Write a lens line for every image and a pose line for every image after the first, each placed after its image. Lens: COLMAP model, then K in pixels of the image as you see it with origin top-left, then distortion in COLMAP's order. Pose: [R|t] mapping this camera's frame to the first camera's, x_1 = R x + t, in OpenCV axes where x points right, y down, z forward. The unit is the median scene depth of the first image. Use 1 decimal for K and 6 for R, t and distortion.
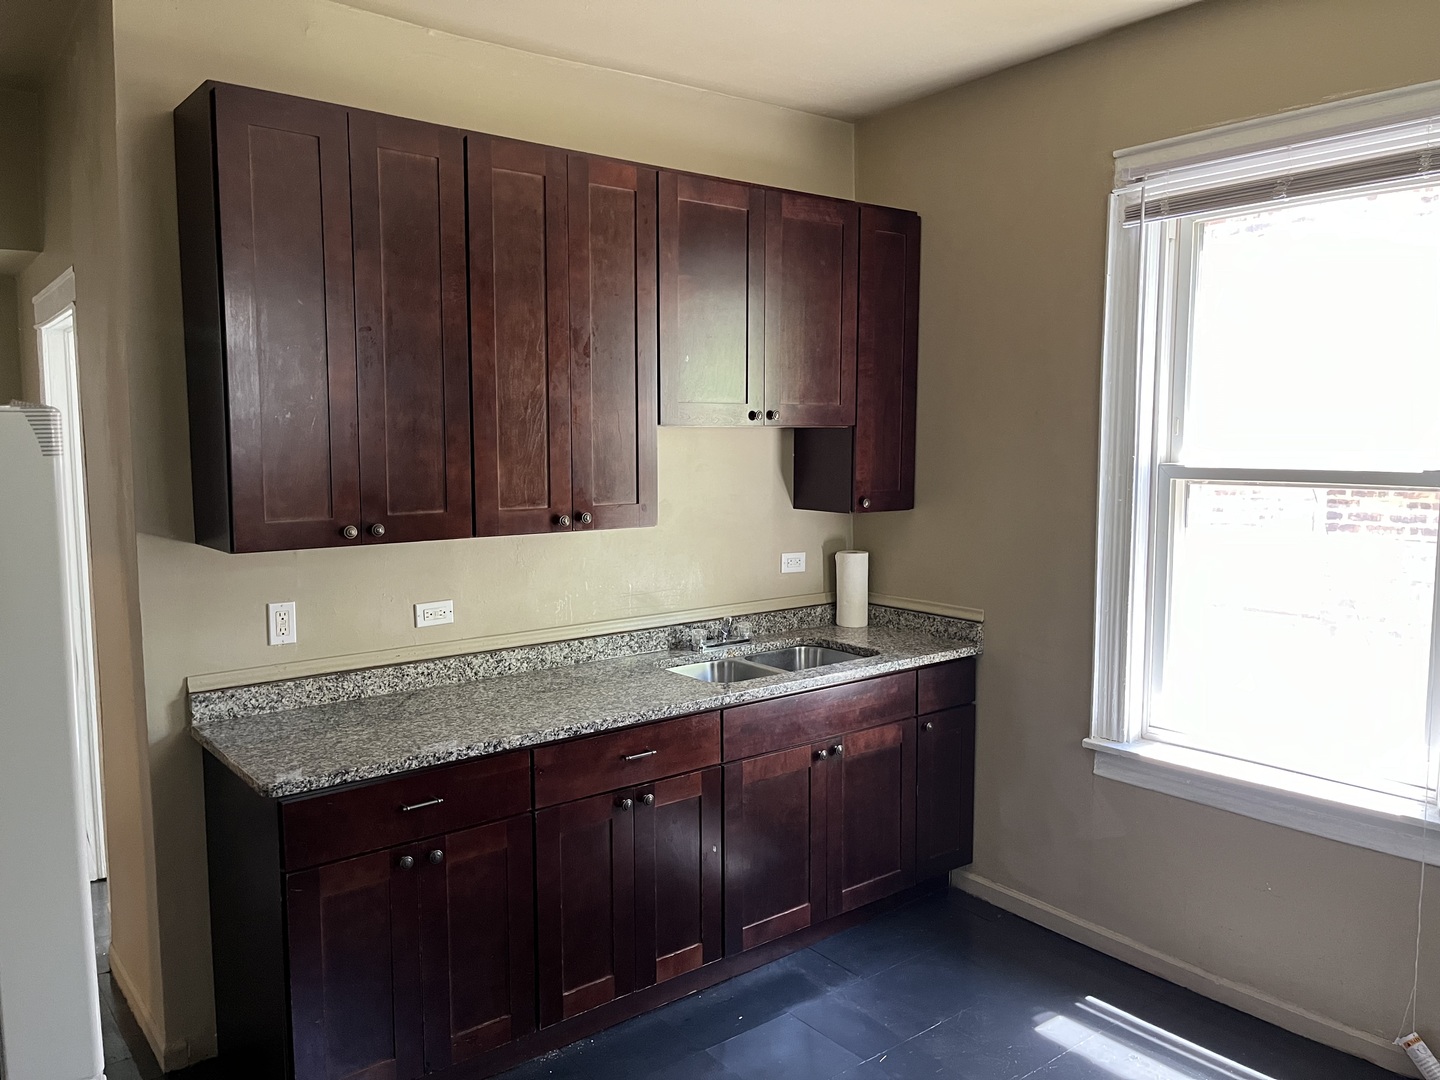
lens RADIAL K [[1087.9, 0, 715.3], [0, 1087.9, 540.4], [0, 0, 1]] dist [0.059593, -0.065366]
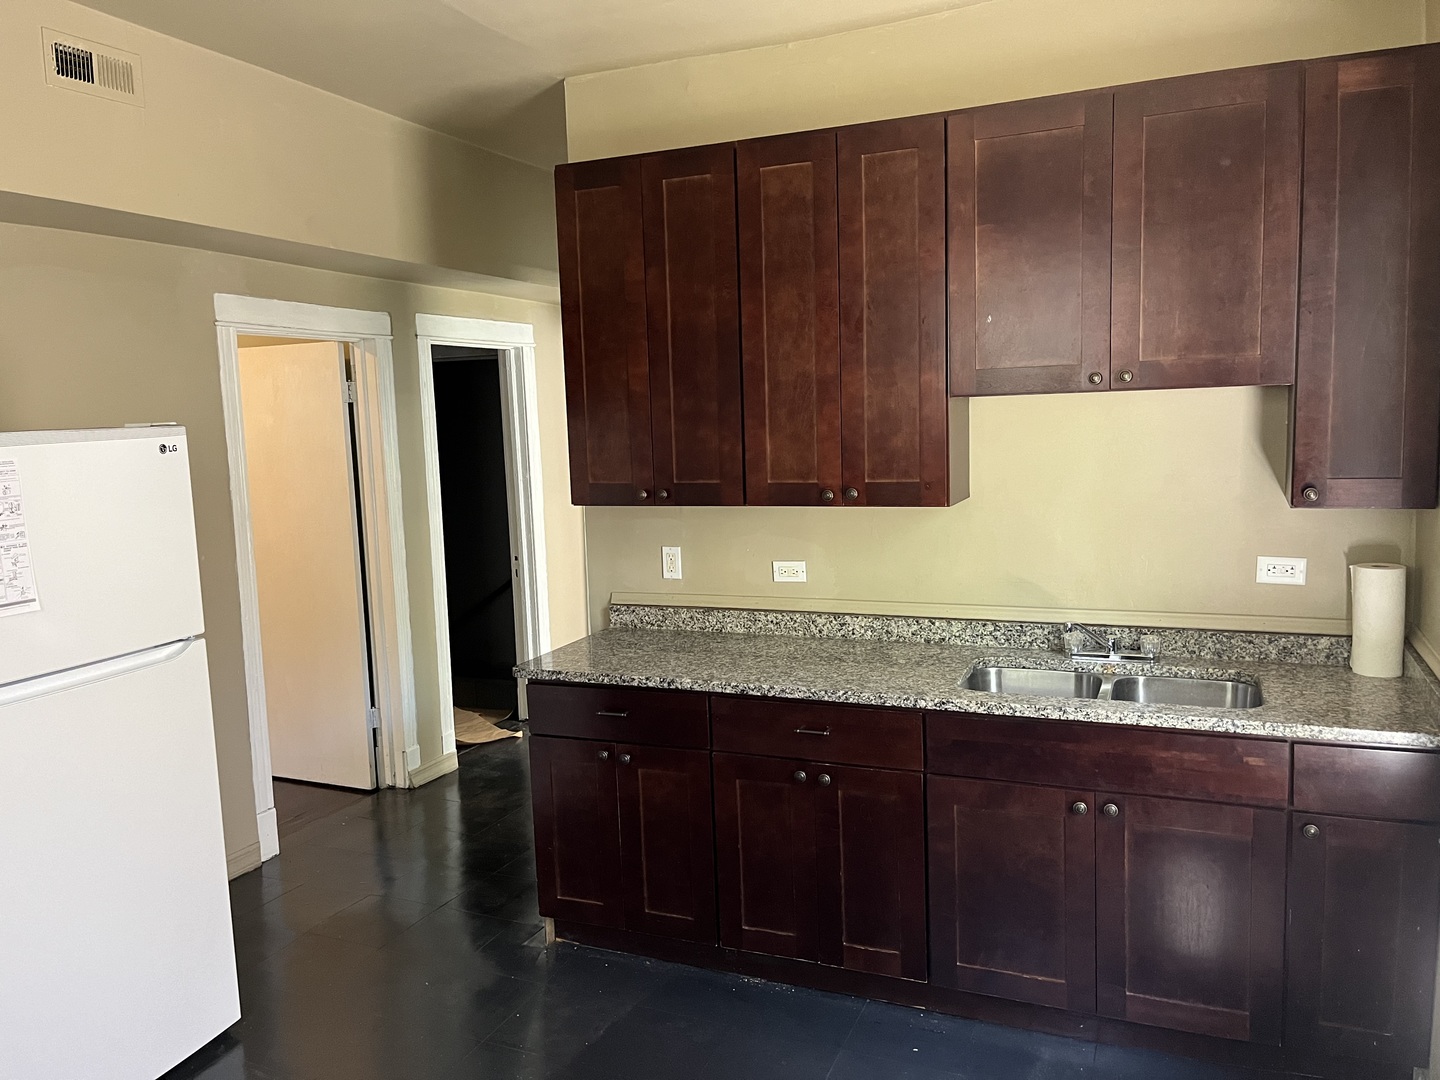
lens RADIAL K [[1087.9, 0, 713.9], [0, 1087.9, 536.4], [0, 0, 1]] dist [0.059593, -0.065366]
pose [[0.475110, 0.088943, -0.875420, 0.702655], [-0.052413, 0.995972, 0.072746, -0.047776], [0.878364, 0.011321, 0.477858, 0.407509]]
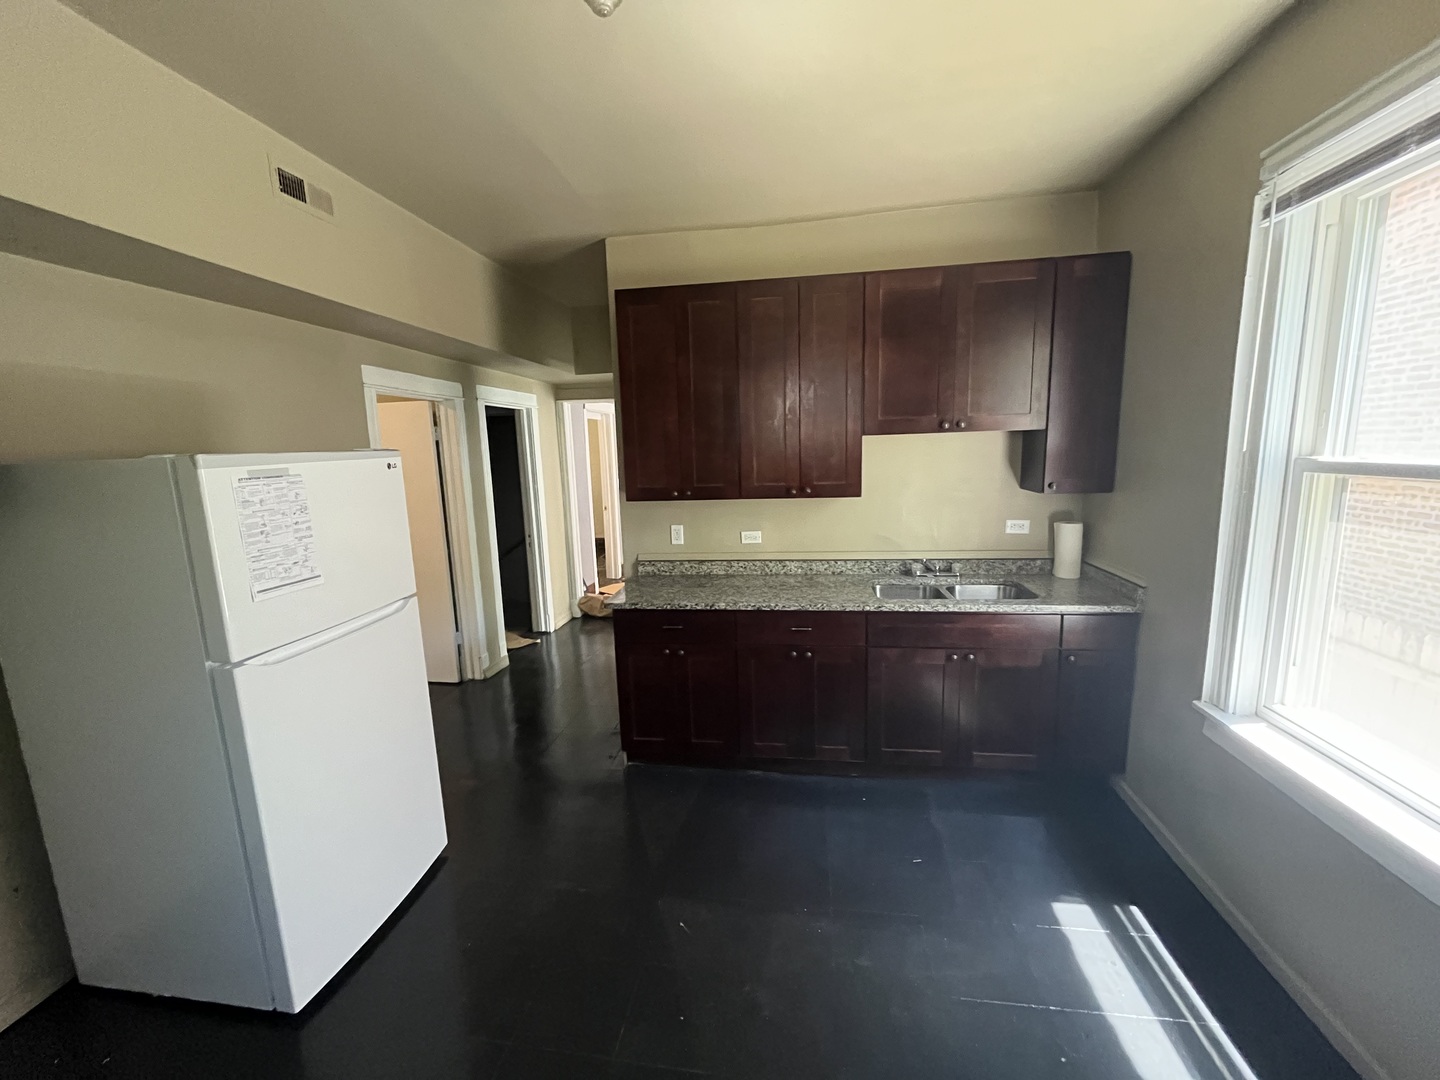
lens RADIAL K [[577.0, 0, 715.2], [0, 577.0, 538.7], [0, 0, 1]] dist [-0.001181, 0.000394]
pose [[0.685480, 0.095754, -0.721768, 0.454234], [-0.040906, 0.994813, 0.093129, -0.024254], [0.726942, -0.034314, 0.685841, 0.255682]]
